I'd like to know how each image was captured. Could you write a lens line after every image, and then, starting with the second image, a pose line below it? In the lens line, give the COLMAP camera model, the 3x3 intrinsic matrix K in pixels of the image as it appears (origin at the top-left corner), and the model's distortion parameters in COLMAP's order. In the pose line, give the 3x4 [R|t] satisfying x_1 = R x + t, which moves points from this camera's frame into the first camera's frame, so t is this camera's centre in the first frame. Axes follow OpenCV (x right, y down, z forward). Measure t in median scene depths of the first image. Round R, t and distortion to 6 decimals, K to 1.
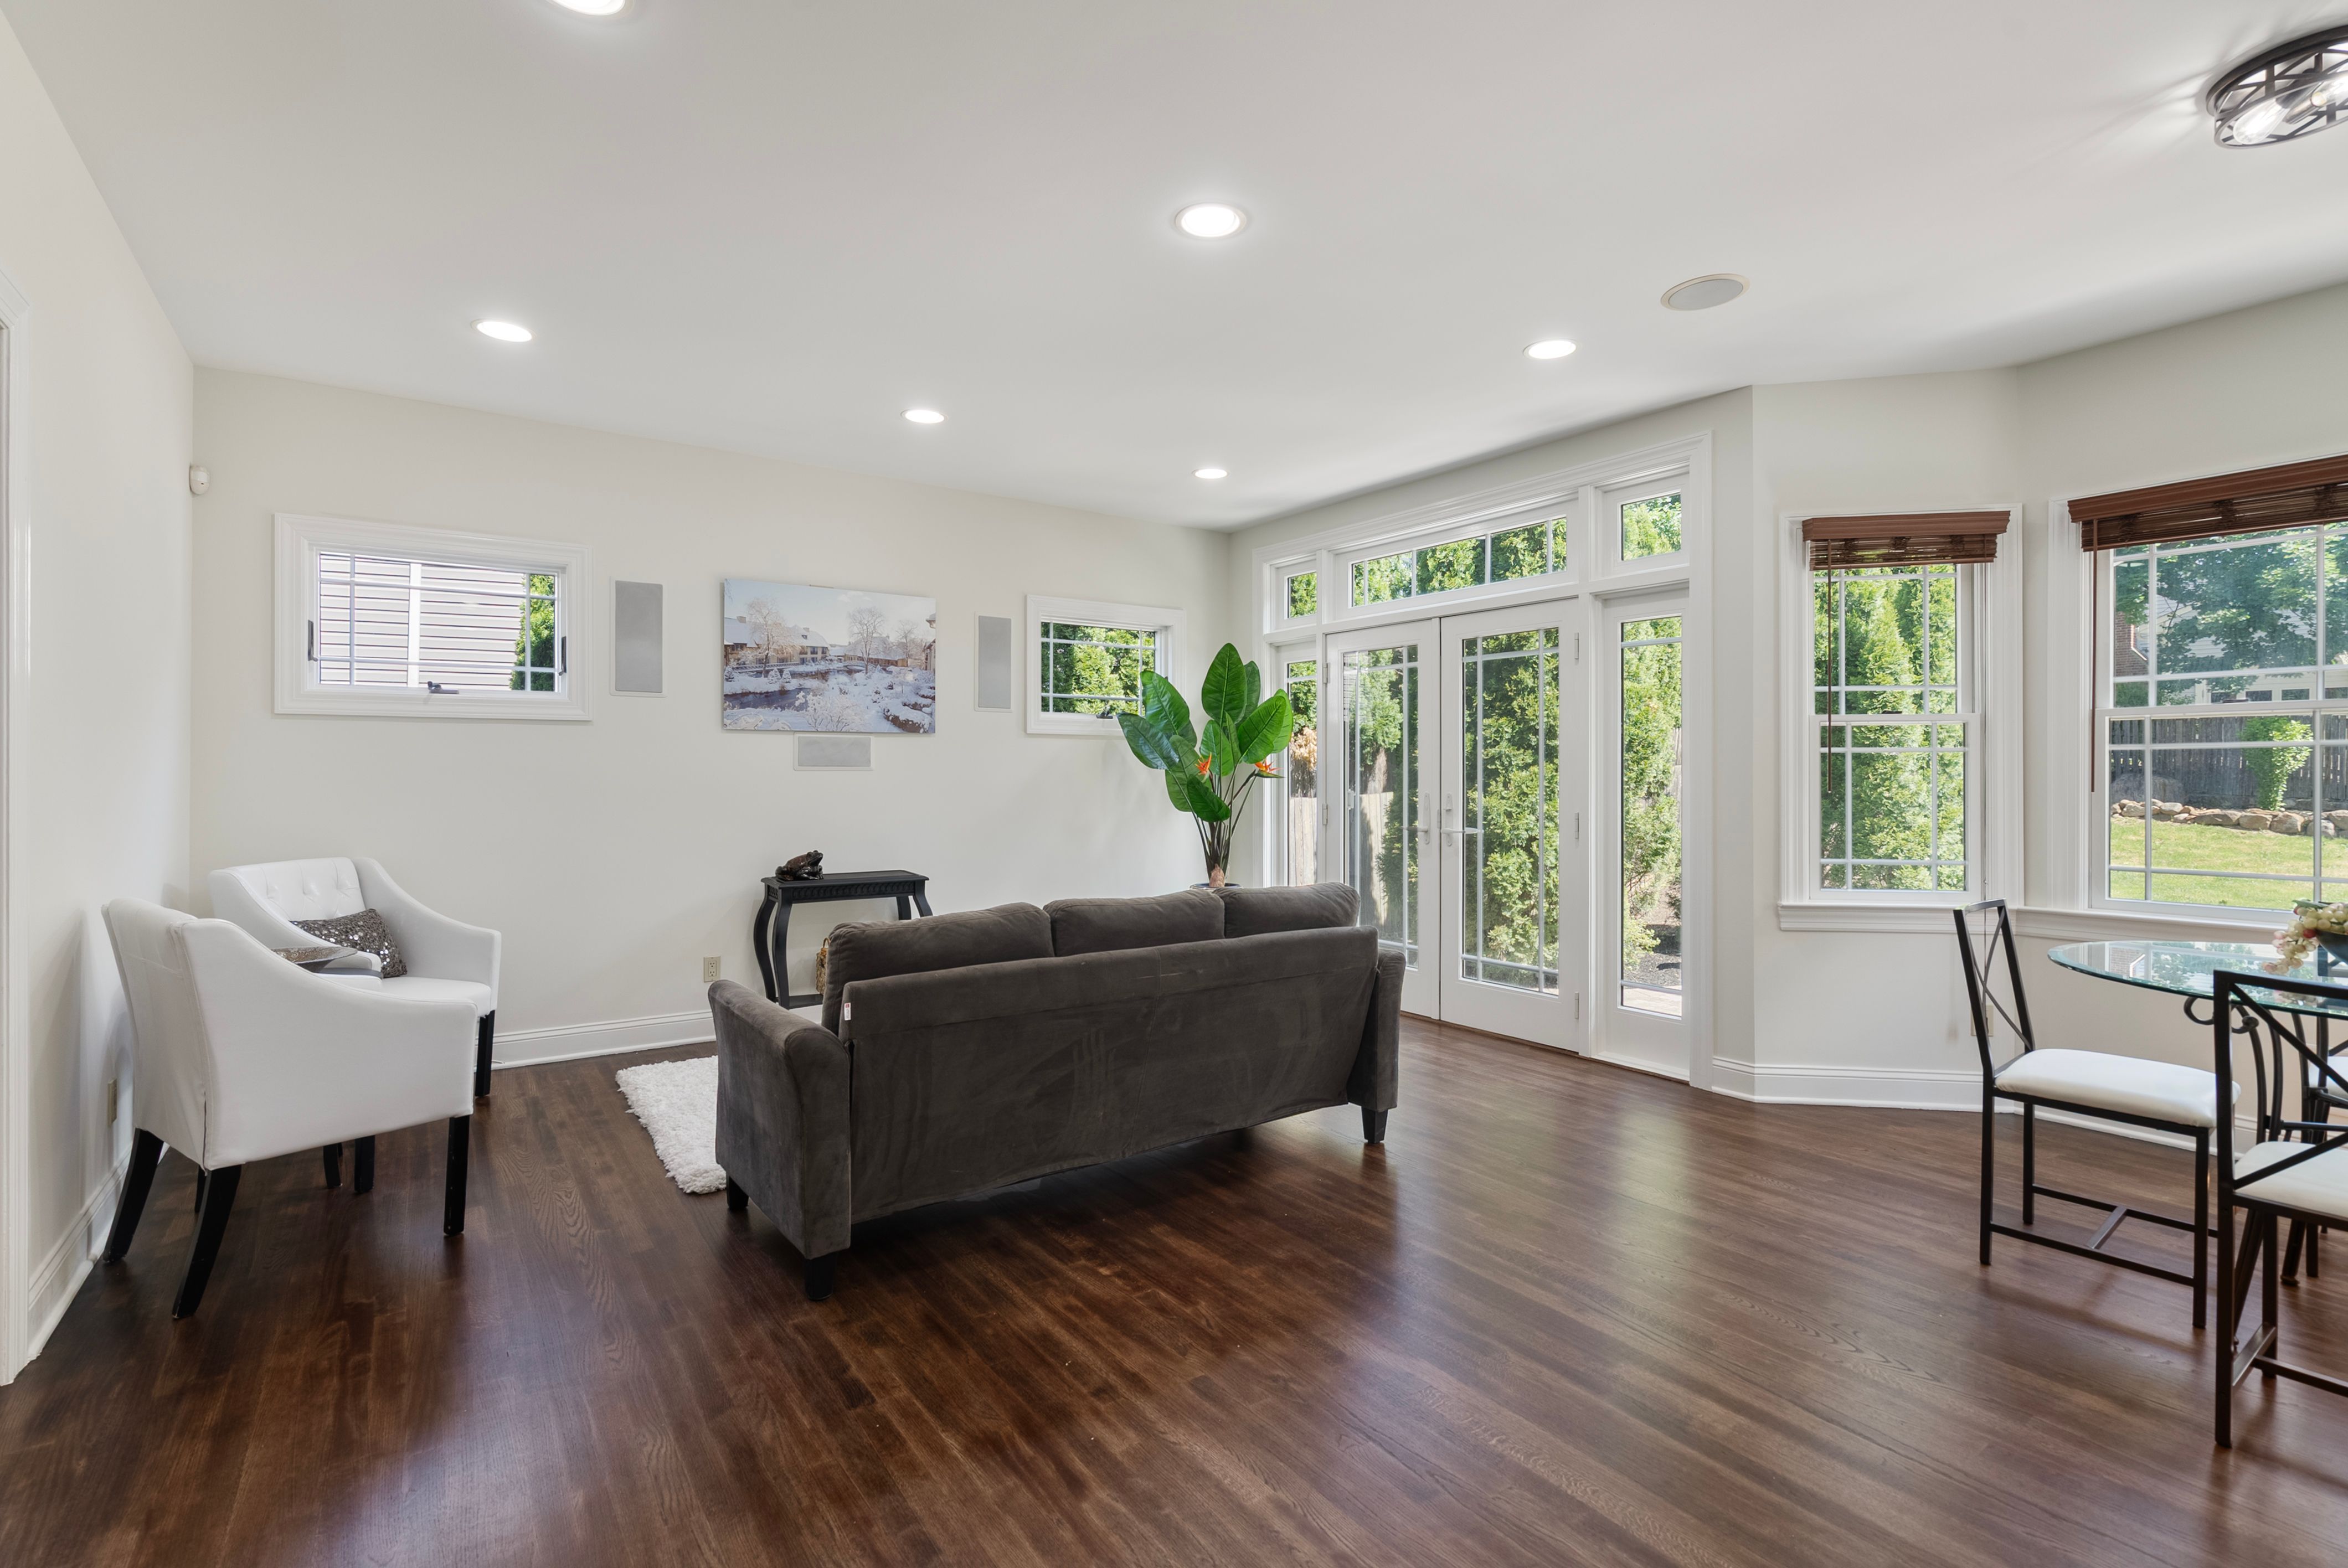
lens RADIAL K [[1076.7, 0, 1149.7], [0, 1076.7, 773.7], [0, 0, 1]] dist [-0.011631, 0.001478]
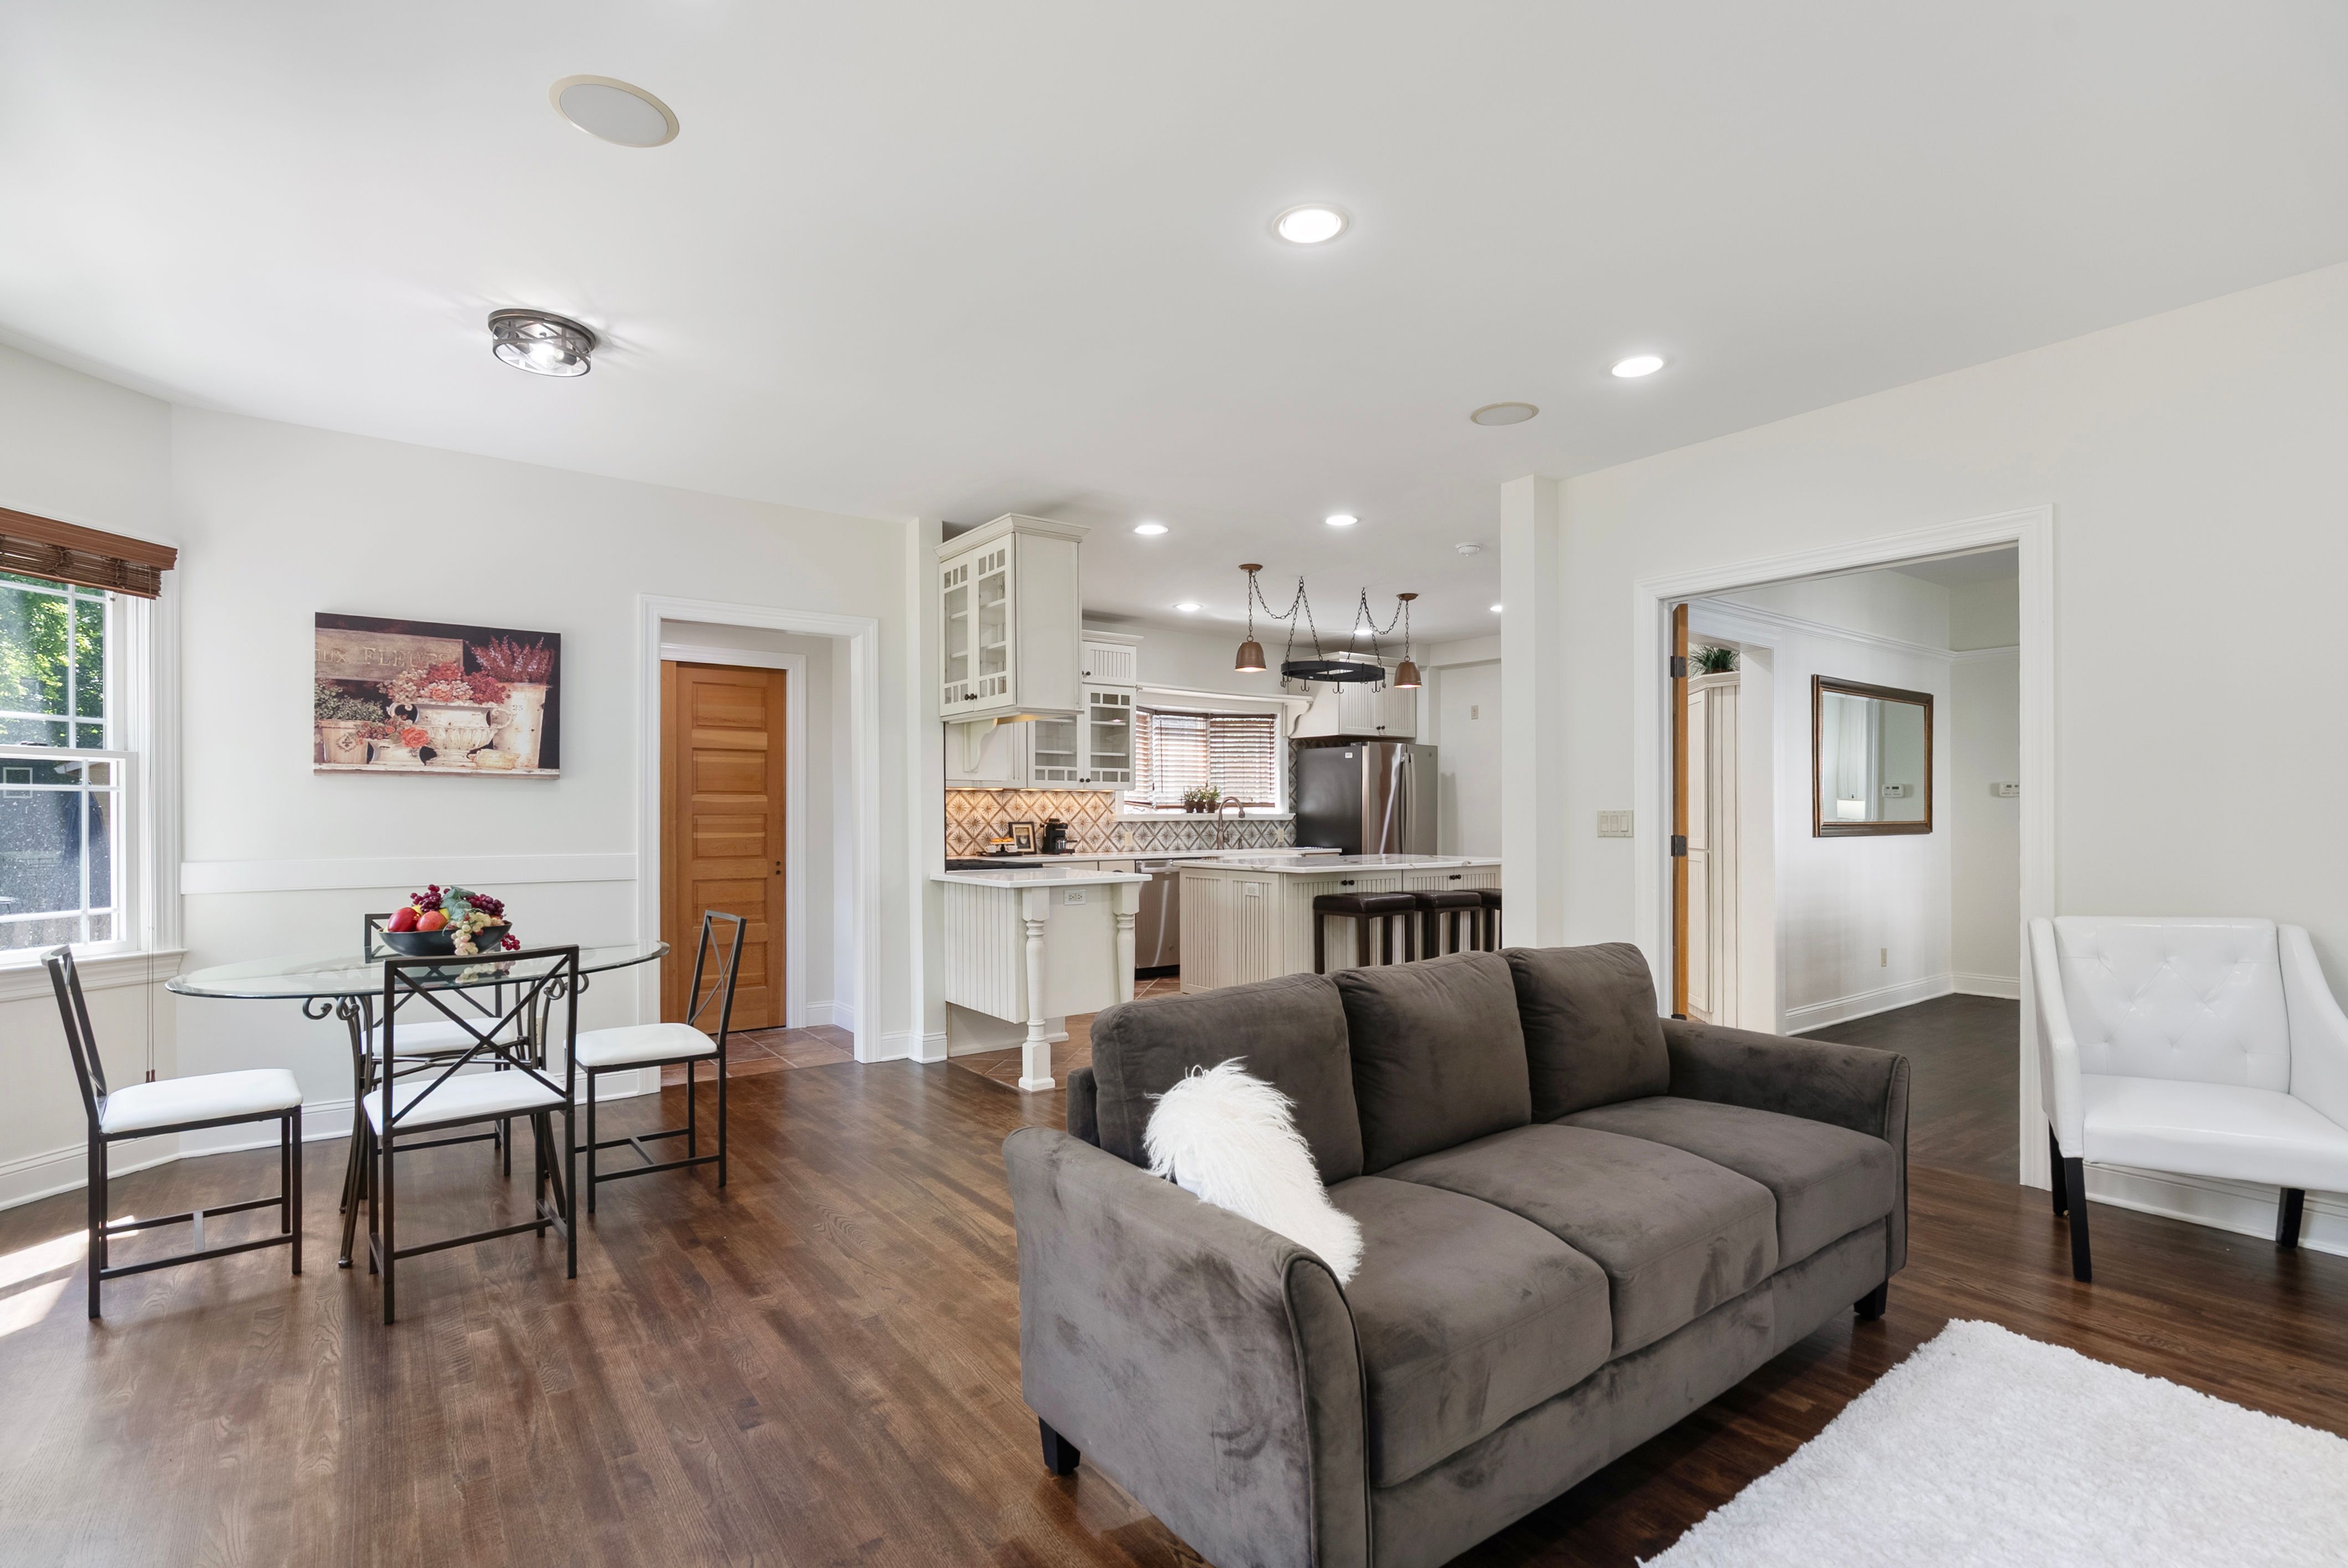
lens RADIAL K [[1076.7, 0, 1174.3], [0, 1076.7, 799.5], [0, 0, 1]] dist [-0.011631, 0.001478]
pose [[-0.999385, 0.000714, -0.035064, 0.143701], [0.001187, 0.999908, -0.013492, 0.001296], [0.035051, -0.013526, -0.999294, 1.332587]]
